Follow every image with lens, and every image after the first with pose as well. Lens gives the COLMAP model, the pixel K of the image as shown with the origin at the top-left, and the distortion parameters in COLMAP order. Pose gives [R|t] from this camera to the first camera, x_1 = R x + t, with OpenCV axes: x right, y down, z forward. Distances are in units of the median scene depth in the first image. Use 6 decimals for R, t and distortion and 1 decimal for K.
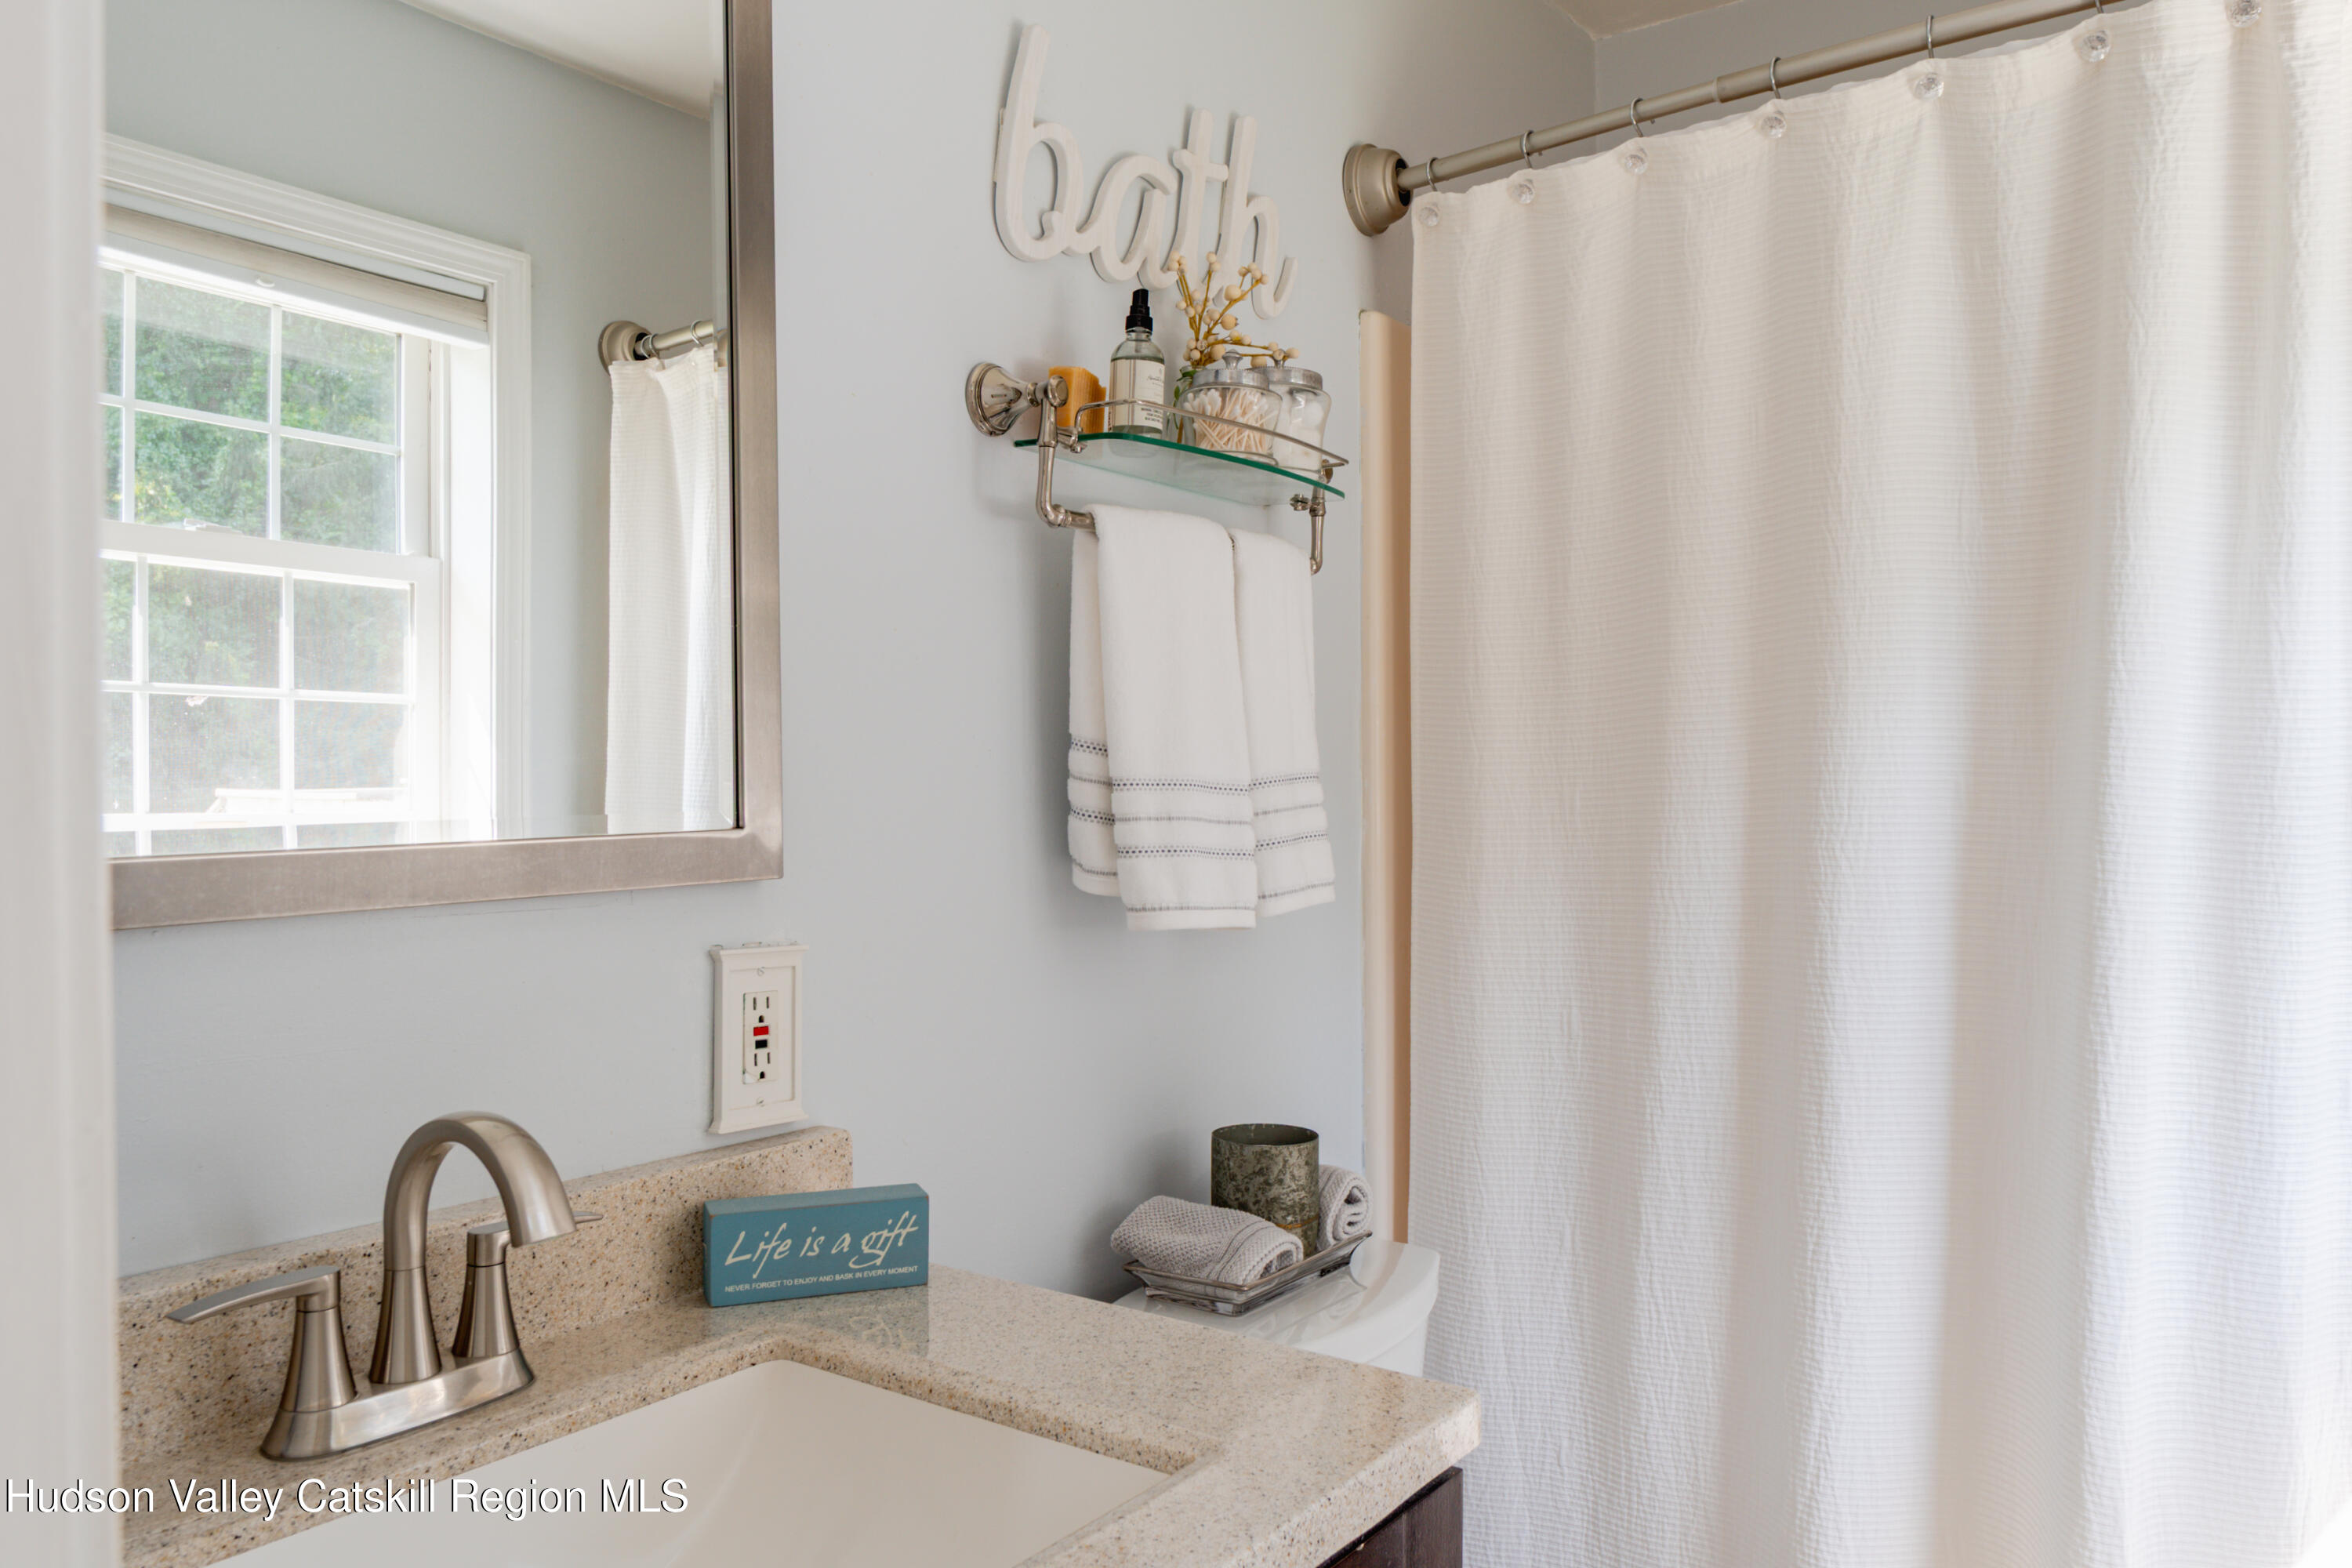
lens RADIAL K [[1690.1, 0, 1182.0], [0, 1690.1, 815.6], [0, 0, 1]] dist [0.004034, -0.005769]
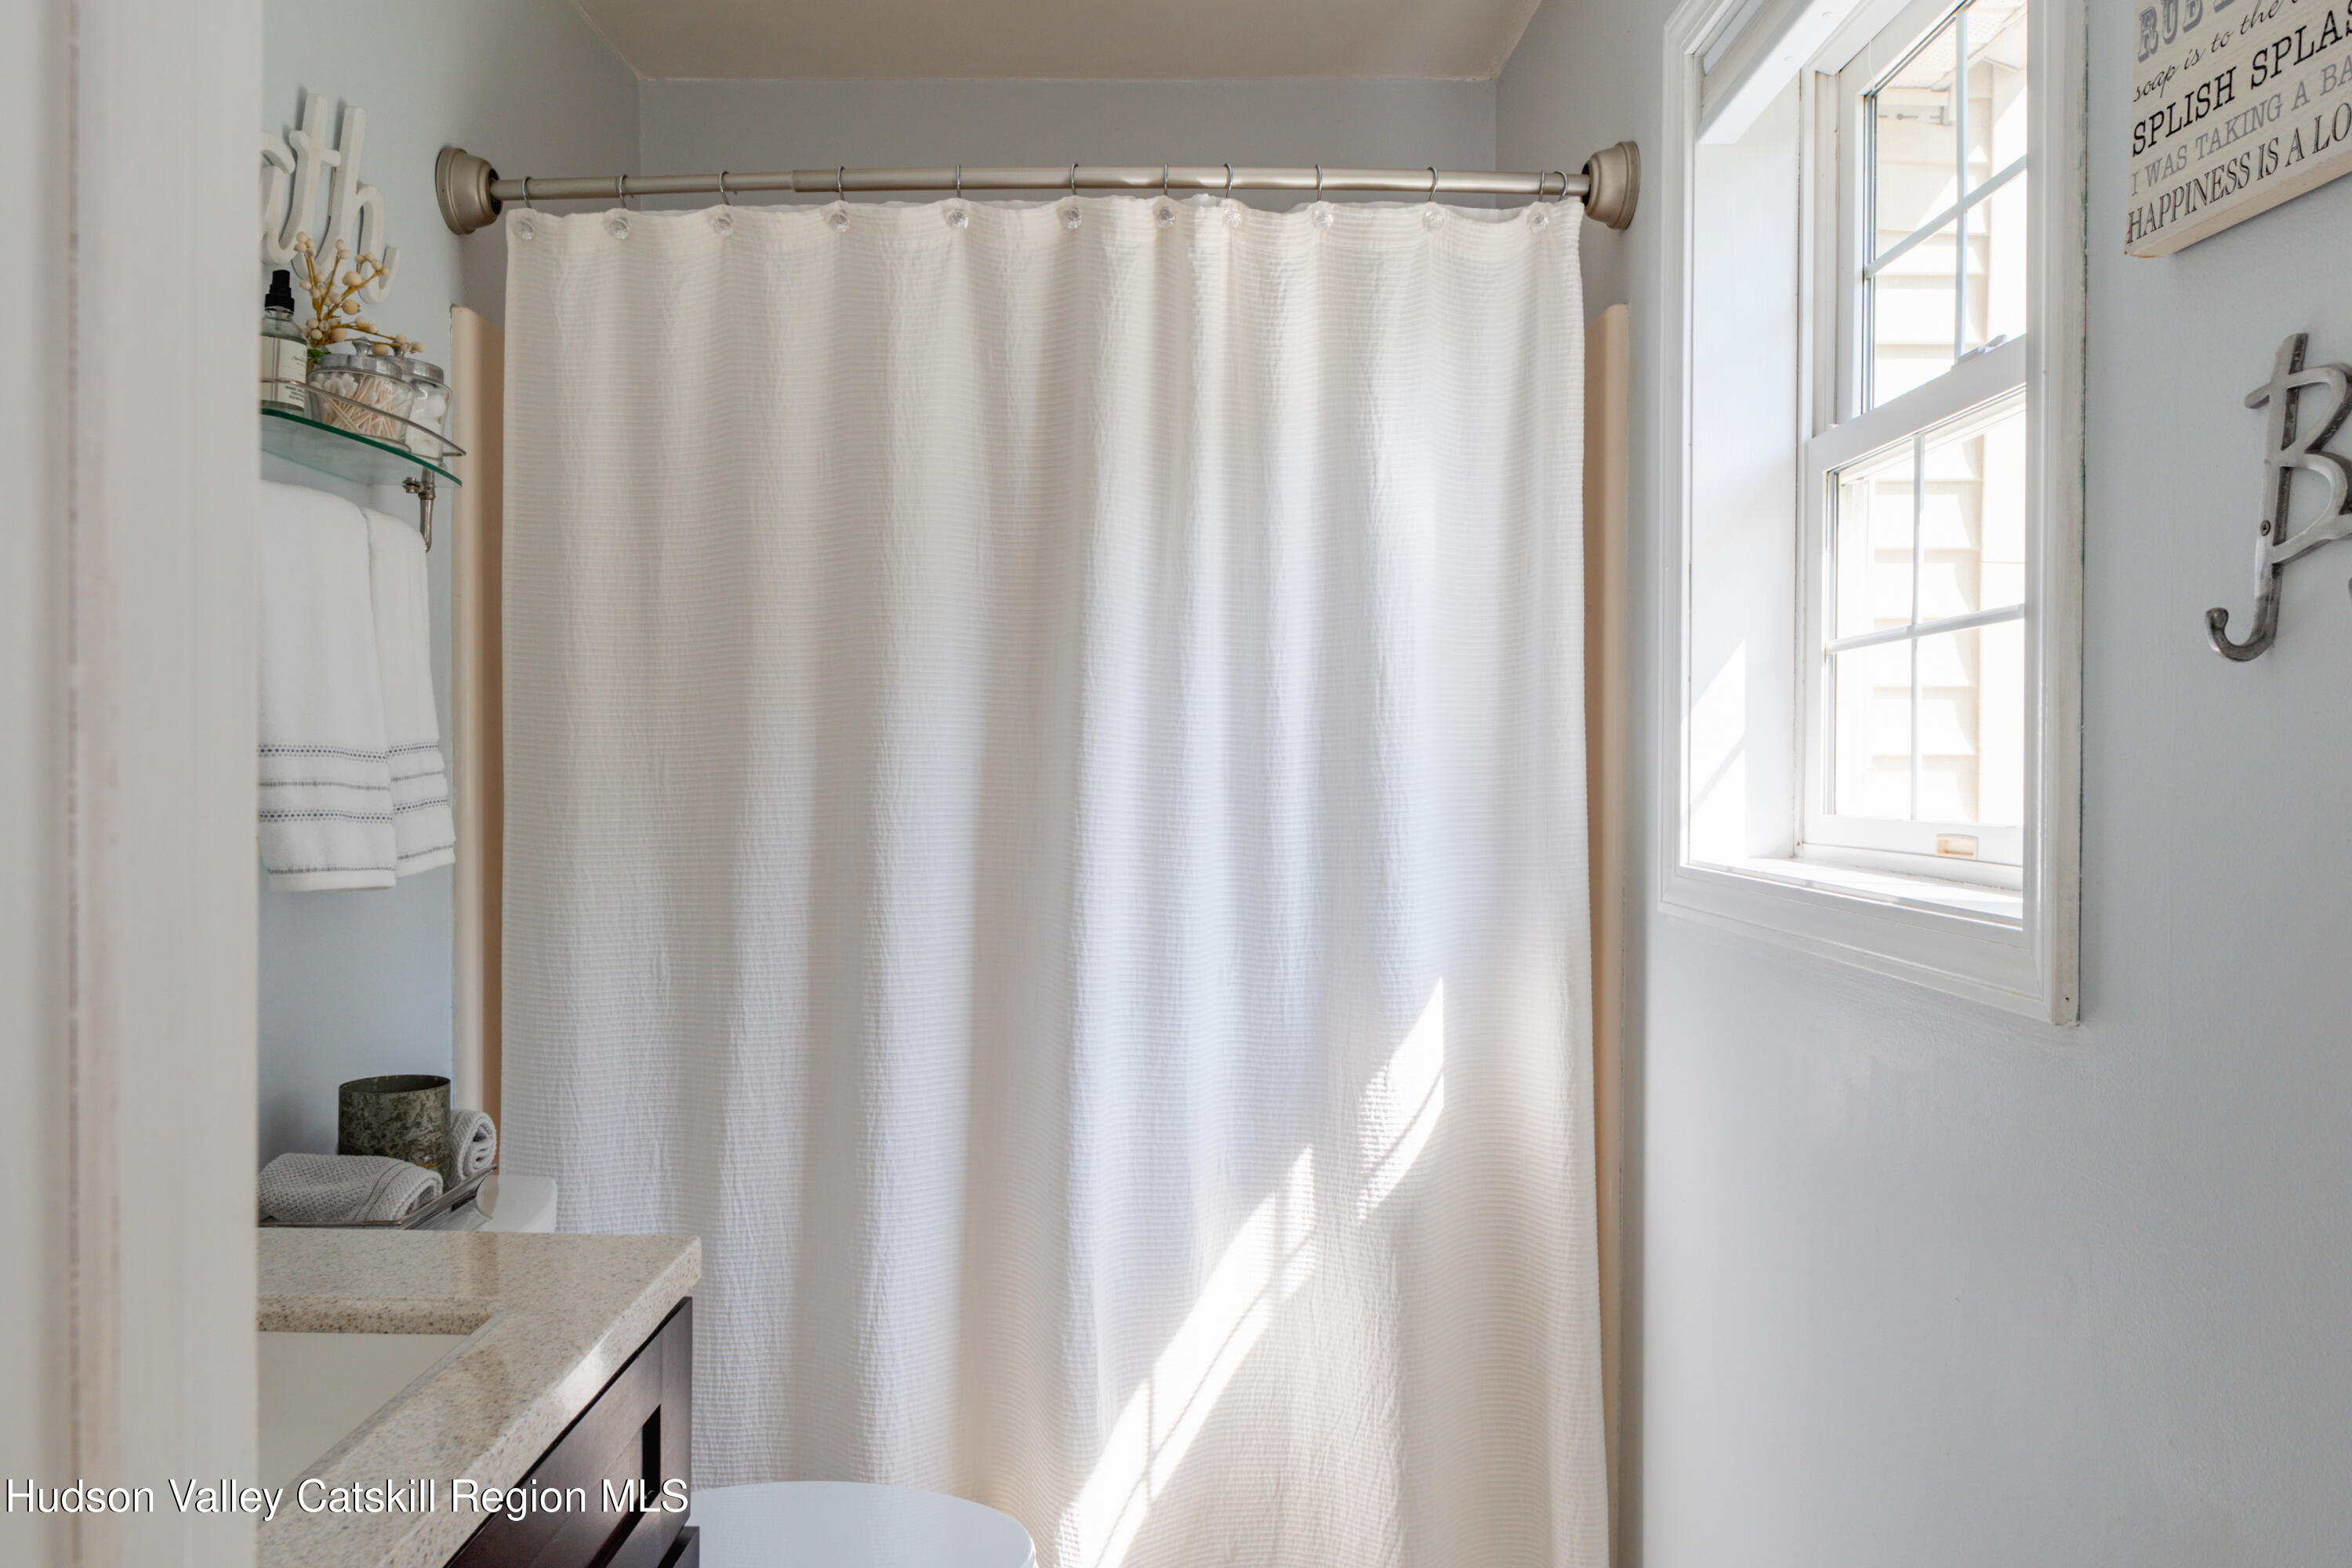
lens RADIAL K [[1690.1, 0, 1175.2], [0, 1690.1, 784.0], [0, 0, 1]] dist [0.004034, -0.005769]
pose [[0.815197, 0.001682, 0.579181, -0.166752], [0.001905, 0.999983, -0.005586, 0.008236], [-0.579180, 0.005657, 0.815180, -0.144445]]
